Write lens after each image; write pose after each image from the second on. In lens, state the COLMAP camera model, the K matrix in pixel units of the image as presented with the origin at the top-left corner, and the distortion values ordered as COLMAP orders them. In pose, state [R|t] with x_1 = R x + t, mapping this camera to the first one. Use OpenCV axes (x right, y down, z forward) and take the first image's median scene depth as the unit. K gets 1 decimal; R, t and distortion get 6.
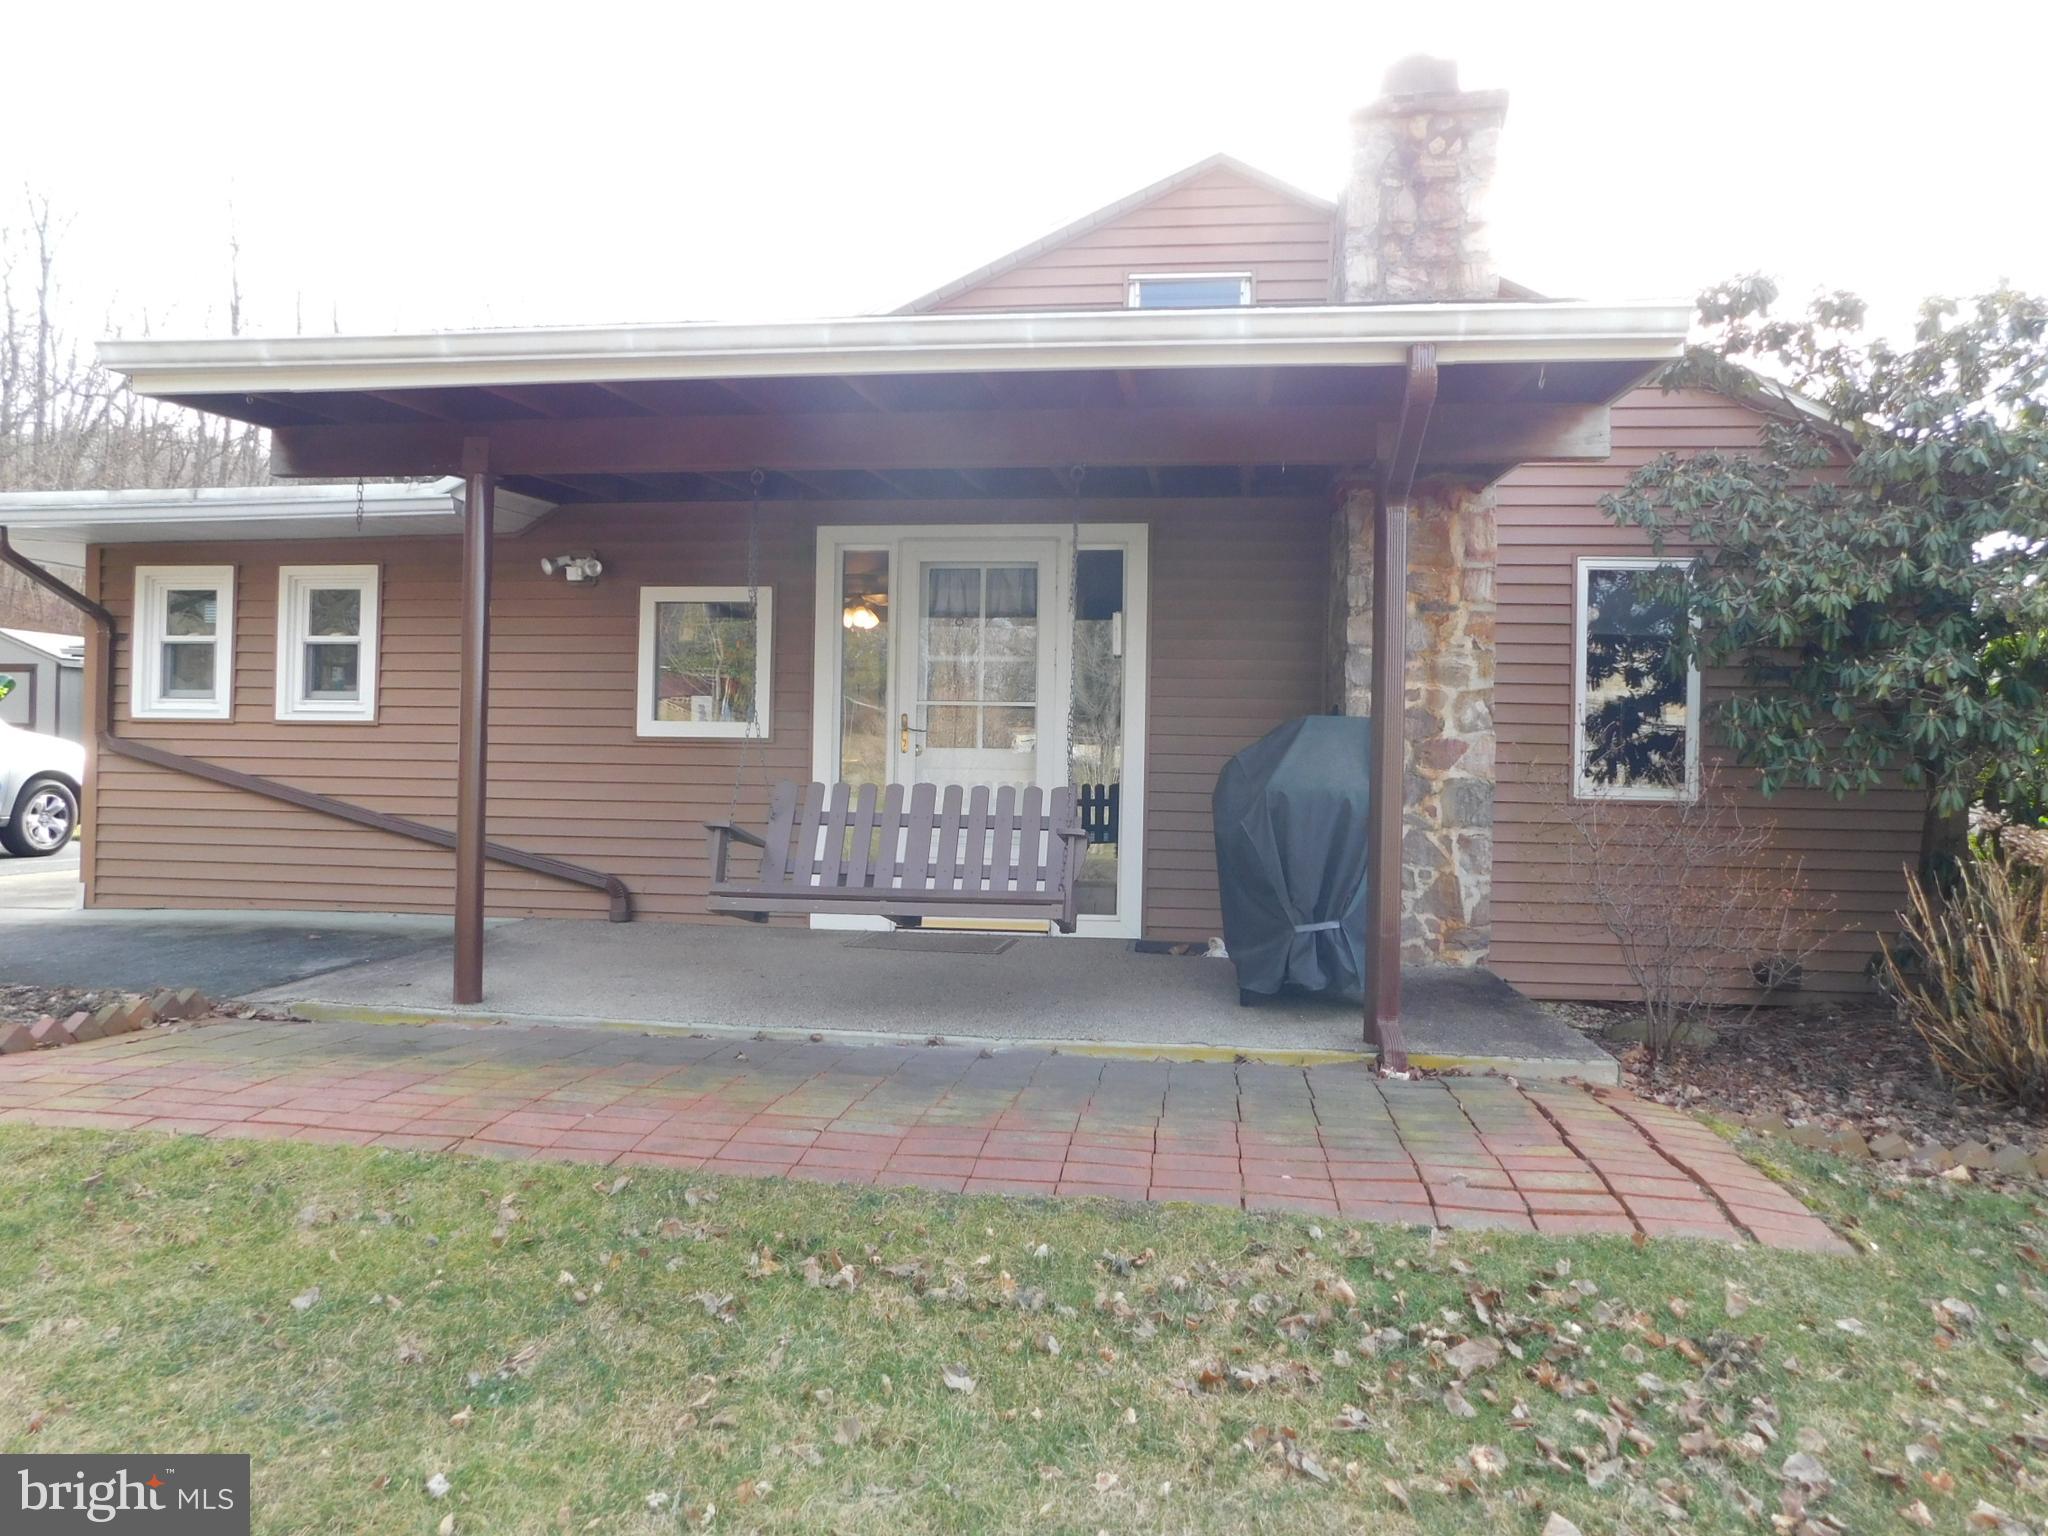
lens RADIAL K [[1352.4, 0, 1029.6], [0, 1352.4, 769.2], [0, 0, 1]] dist [-0.073582, 0.055674]
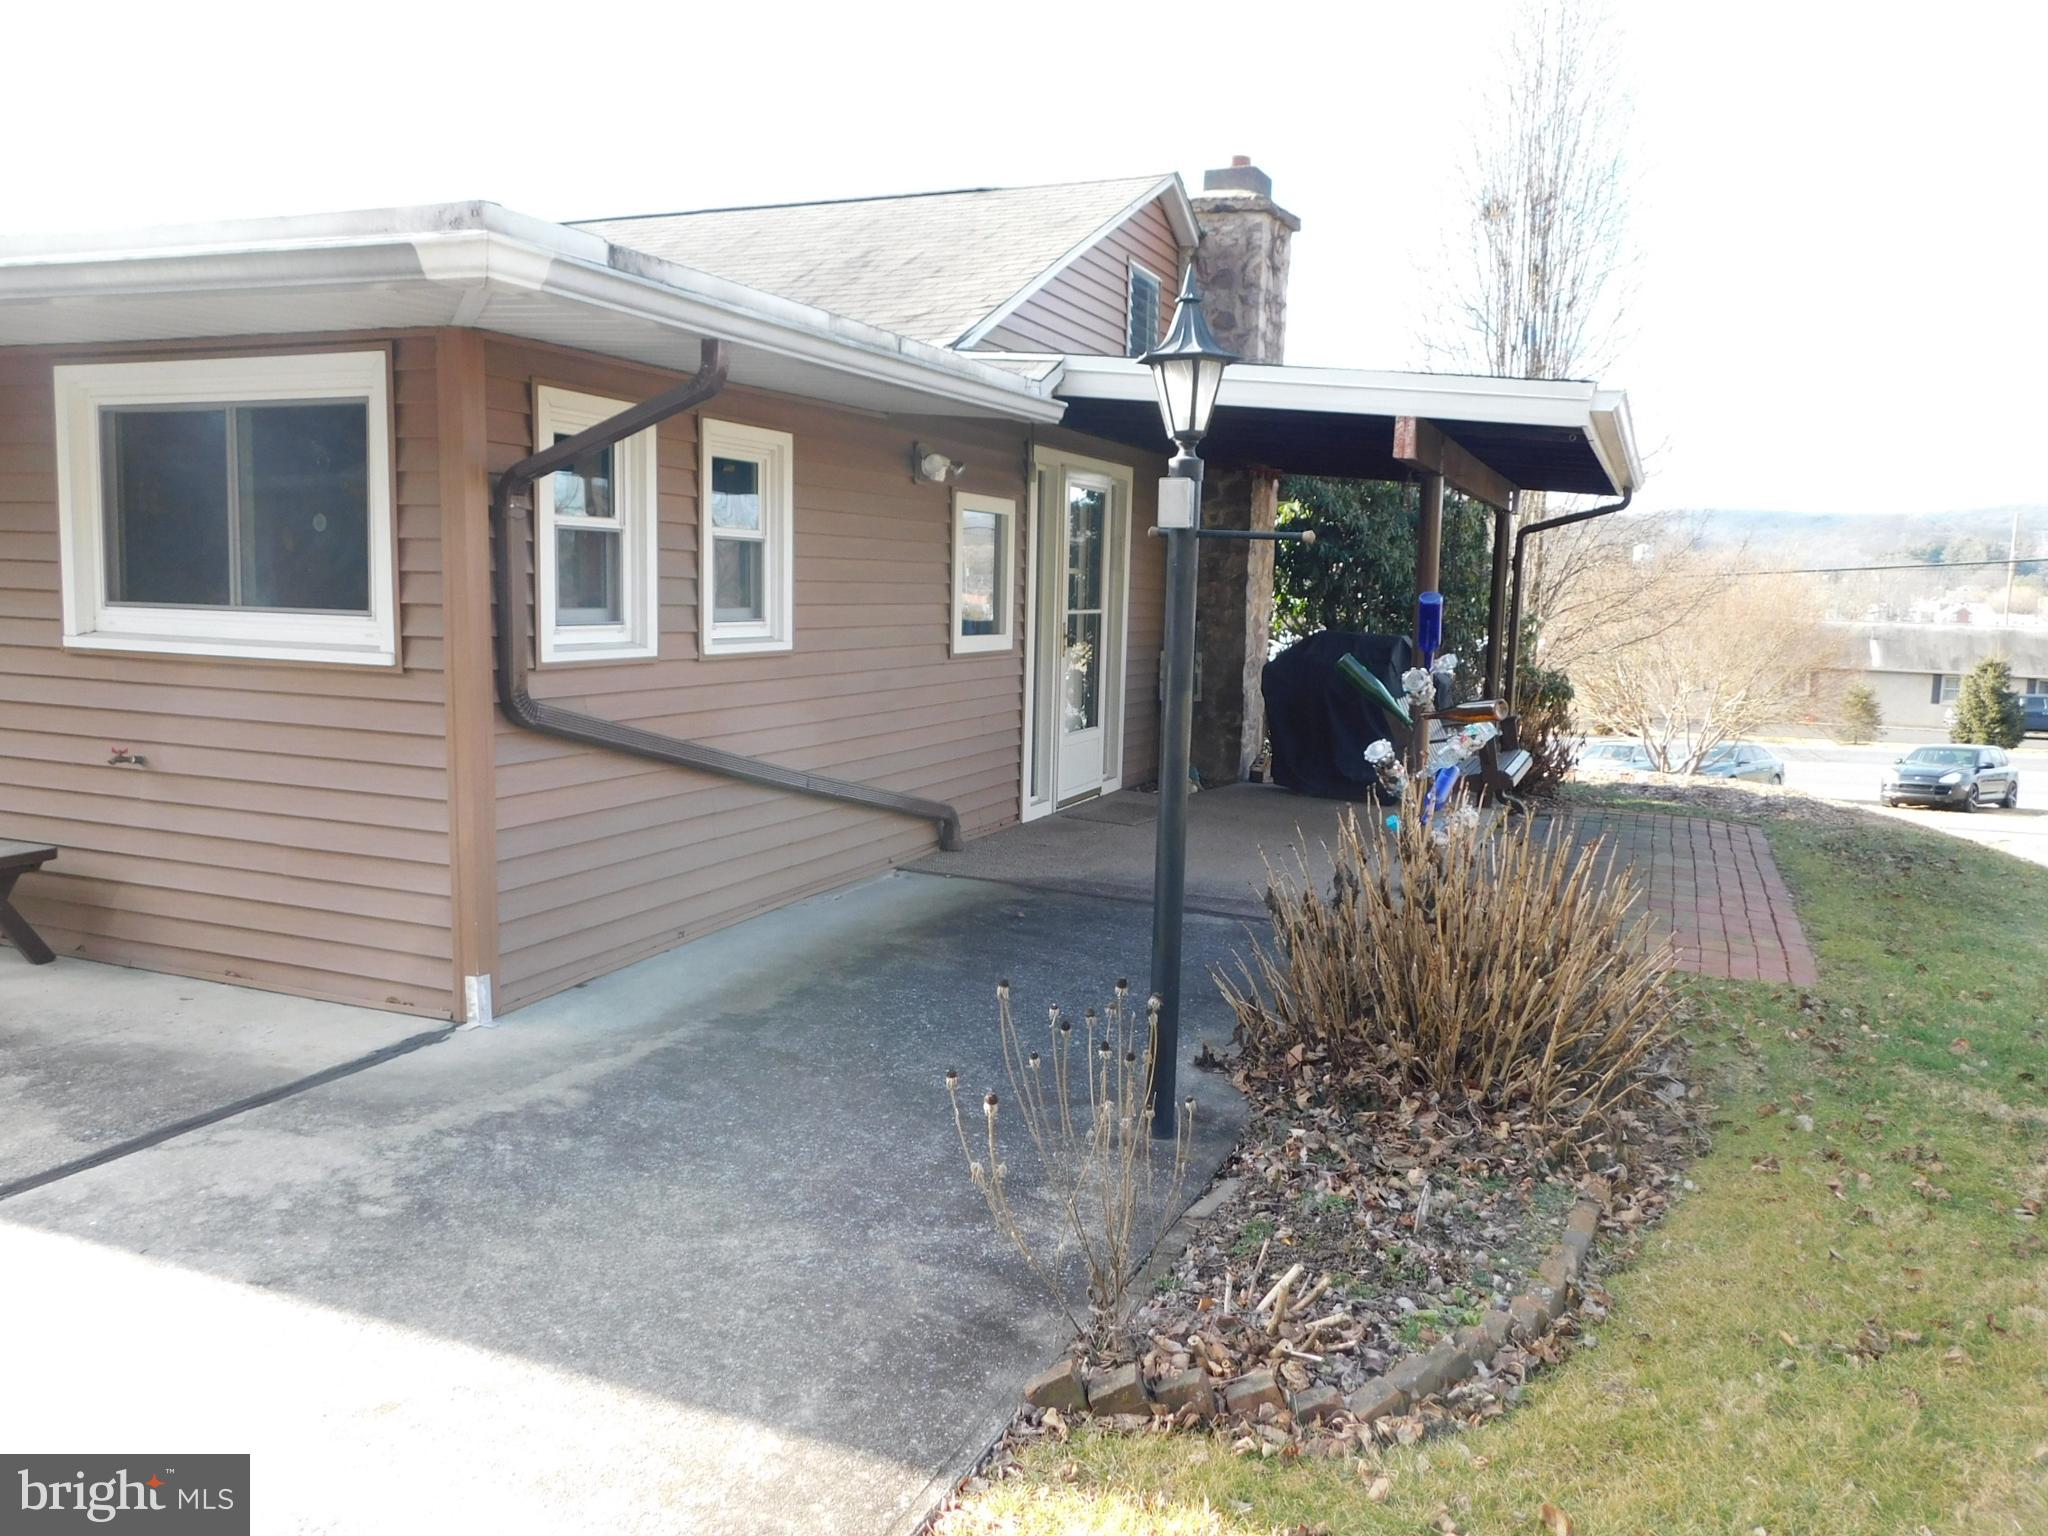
lens RADIAL K [[1513.5, 0, 1024.0], [0, 1513.5, 768.0], [0, 0, 1]] dist [0.000577, -0.007673]
pose [[0.275573, -0.131689, 0.952217, -1.233605], [0.051901, 0.991165, 0.122055, -0.064022], [-0.959878, 0.015786, 0.279974, 0.630194]]
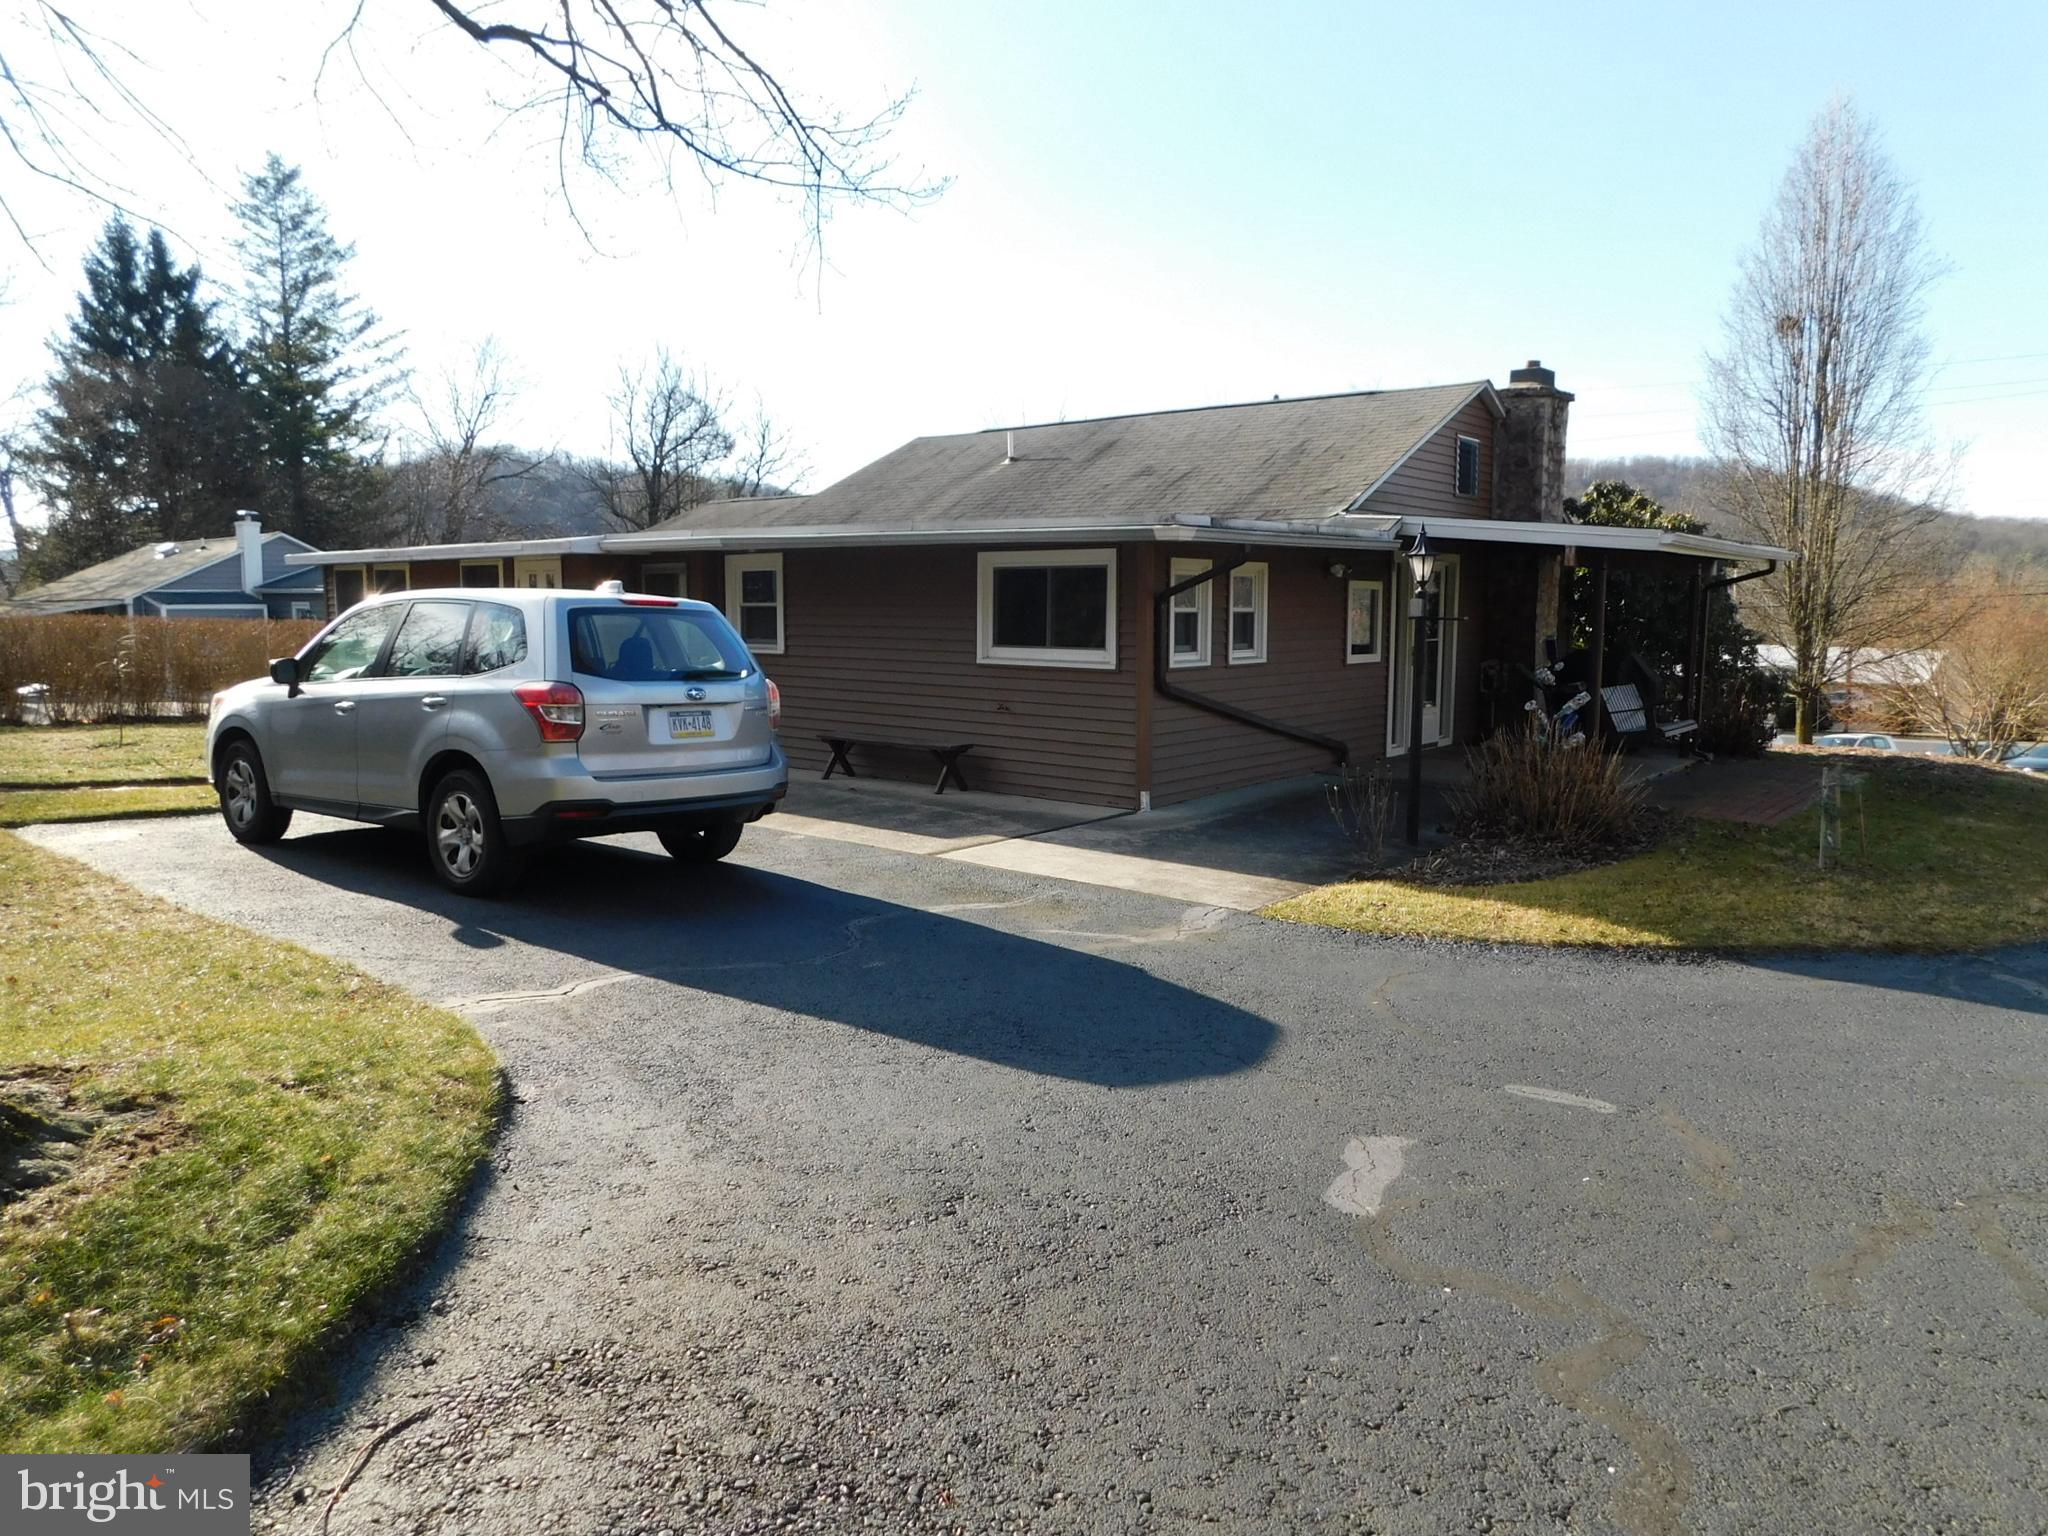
lens RADIAL K [[1352.4, 0, 1029.6], [0, 1352.4, 769.2], [0, 0, 1]] dist [-0.073582, 0.055674]
pose [[0.545163, -0.125412, 0.828896, -1.942963], [0.070575, 0.992103, 0.103687, -0.092767], [-0.835354, 0.001973, 0.549709, 0.348388]]
